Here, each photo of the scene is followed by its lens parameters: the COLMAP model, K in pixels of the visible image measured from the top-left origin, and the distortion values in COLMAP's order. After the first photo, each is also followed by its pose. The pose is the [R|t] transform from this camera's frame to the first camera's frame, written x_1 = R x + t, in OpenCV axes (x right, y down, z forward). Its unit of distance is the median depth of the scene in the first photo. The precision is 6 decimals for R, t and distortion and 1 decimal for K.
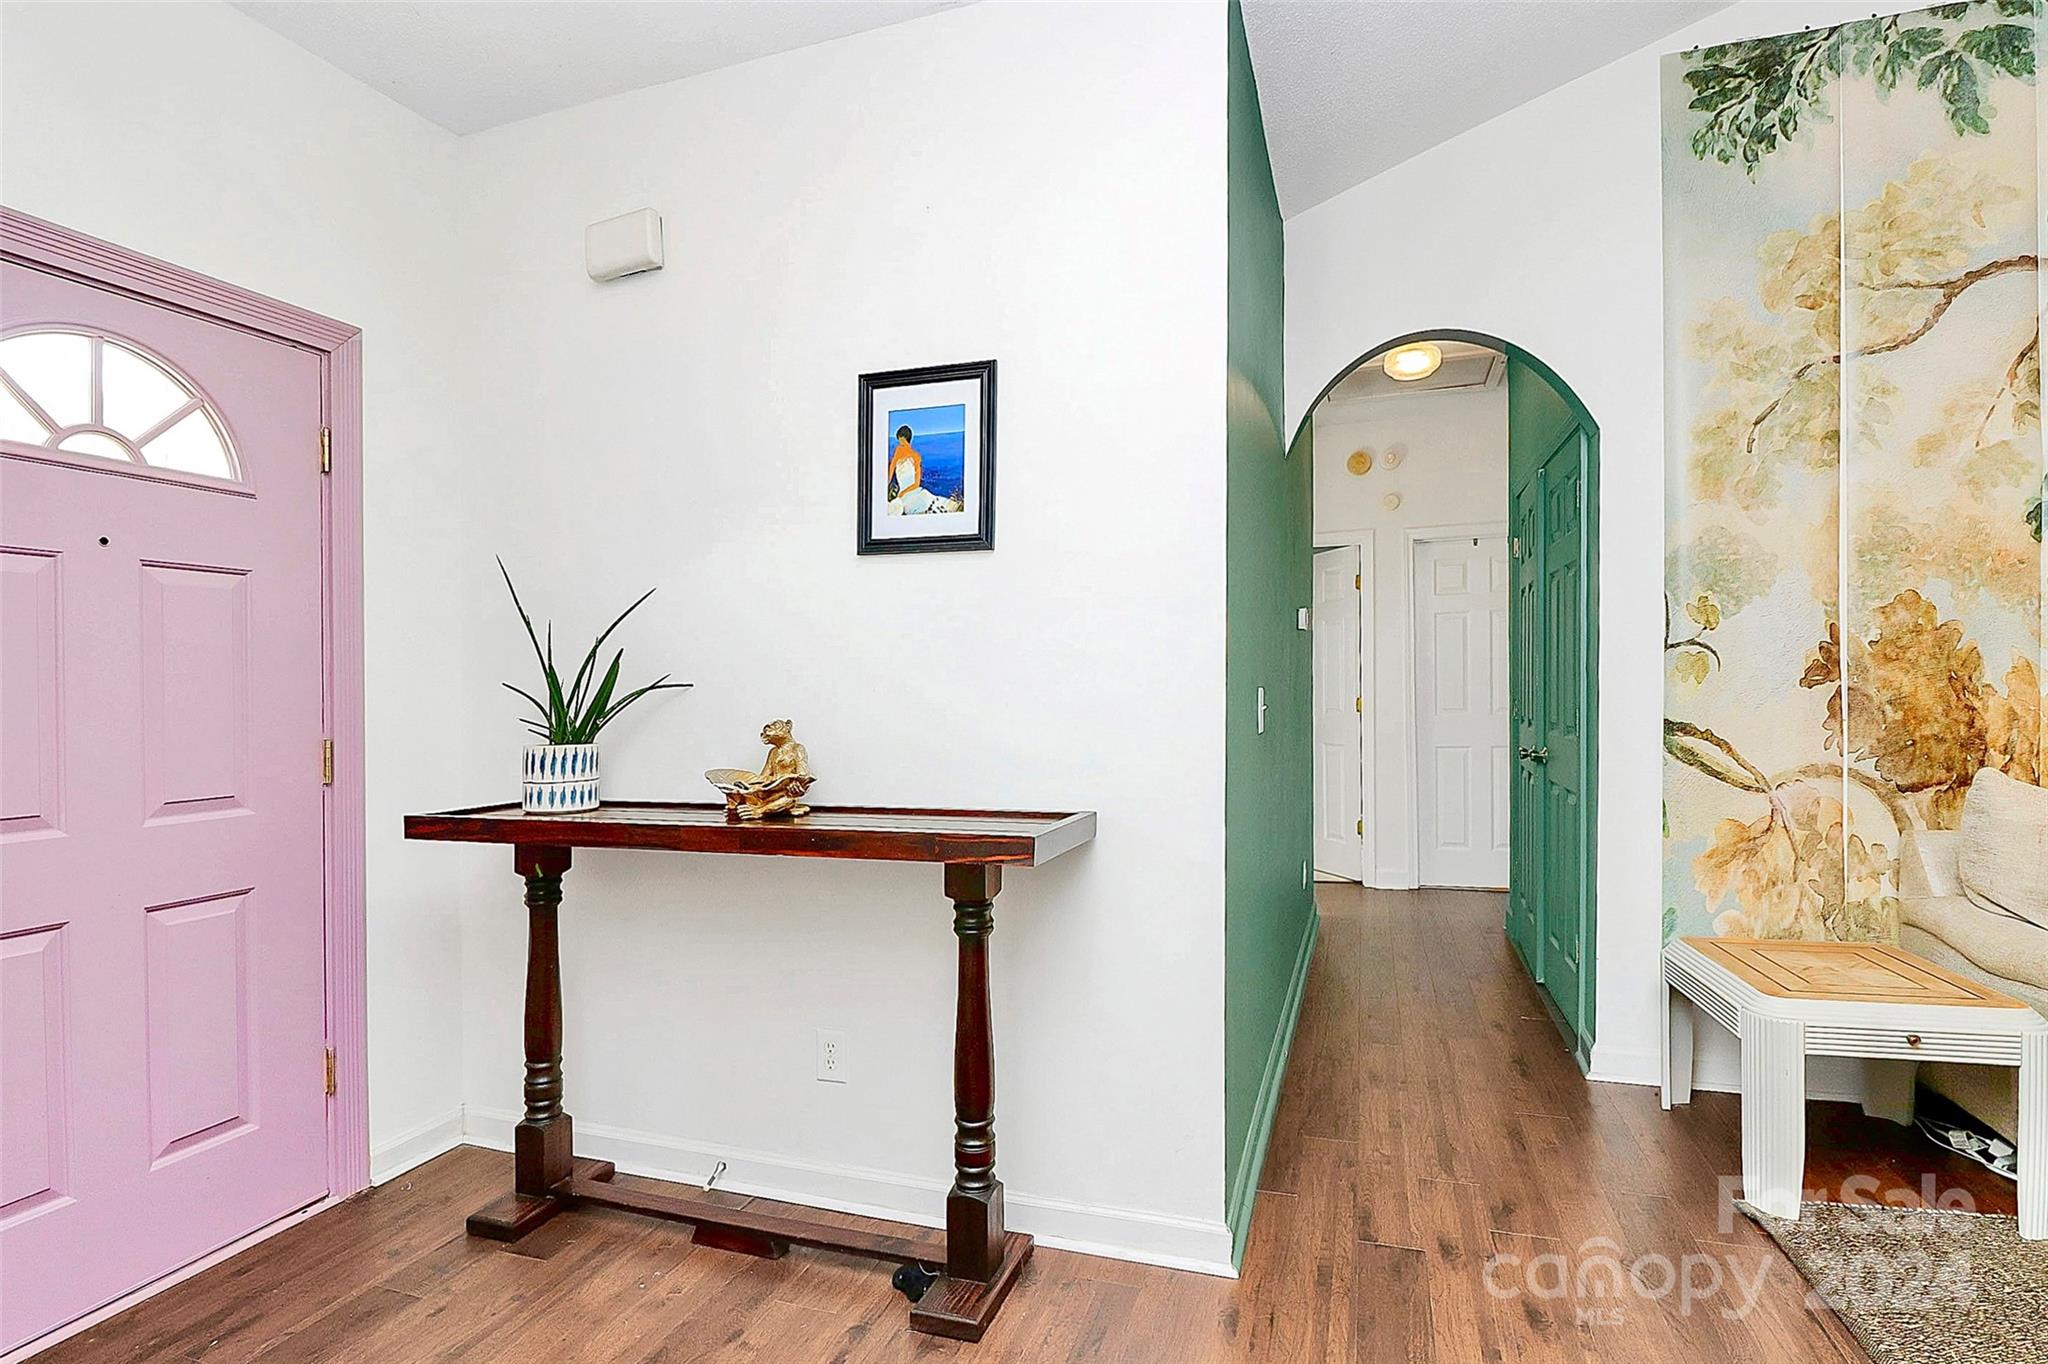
lens RADIAL K [[1048.6, 0, 986.7], [0, 1048.6, 709.9], [0, 0, 1]] dist [-0.018910, -0.002611]
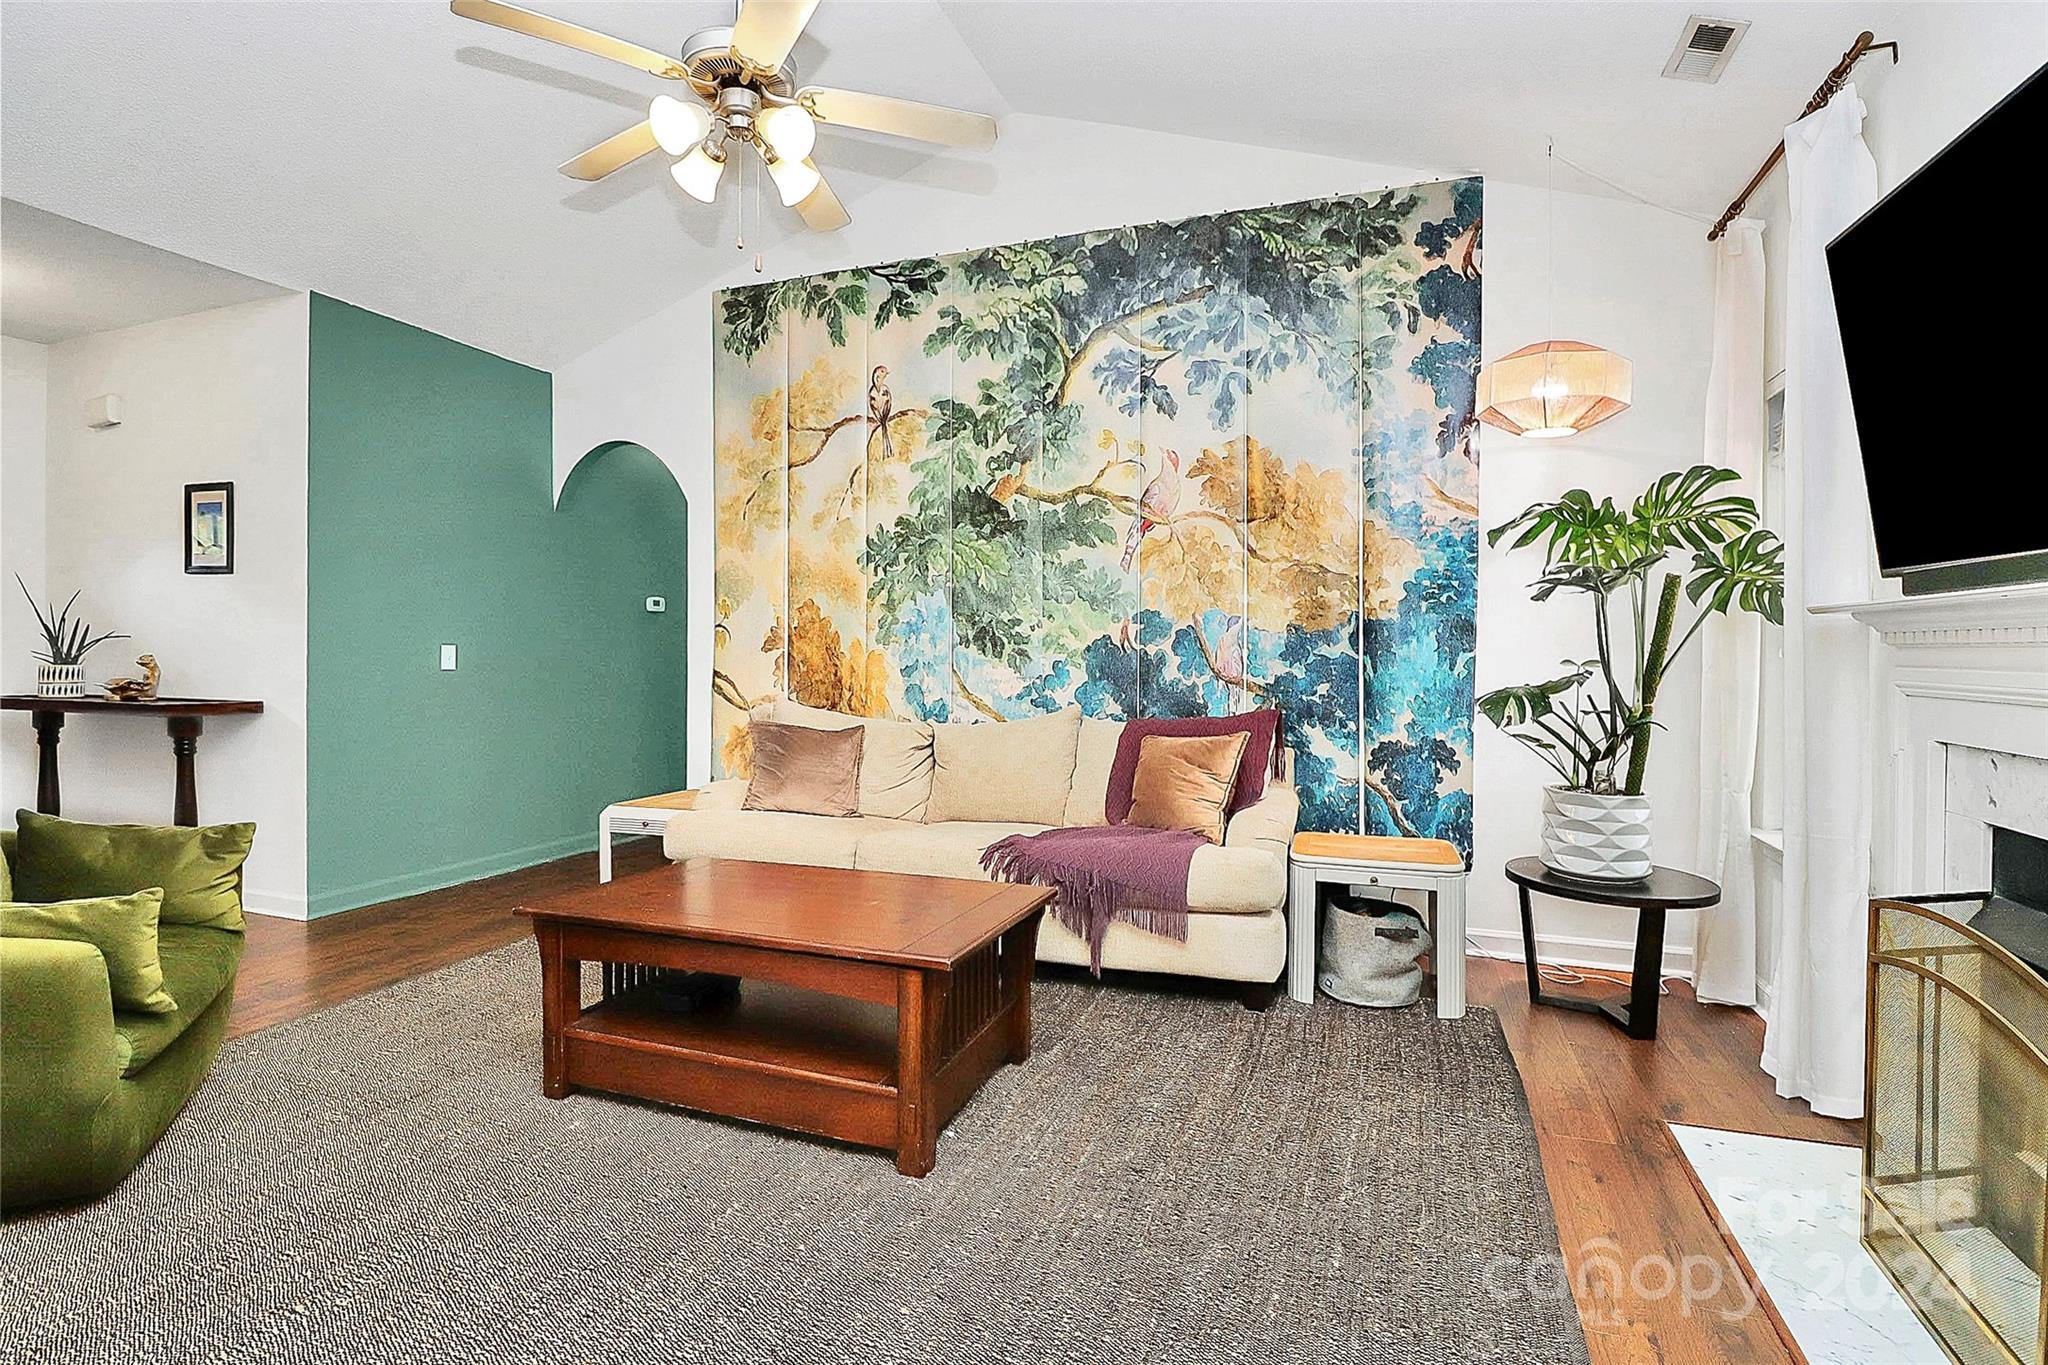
lens RADIAL K [[1093.3, 0, 1019.2], [0, 1093.3, 660.7], [0, 0, 1]] dist [0.037438, -0.045905]
pose [[0.998554, 0.023942, -0.048126, 1.362955], [-0.024682, 0.999585, -0.014848, 0.010762], [0.047751, 0.016014, 0.998731, -0.890337]]
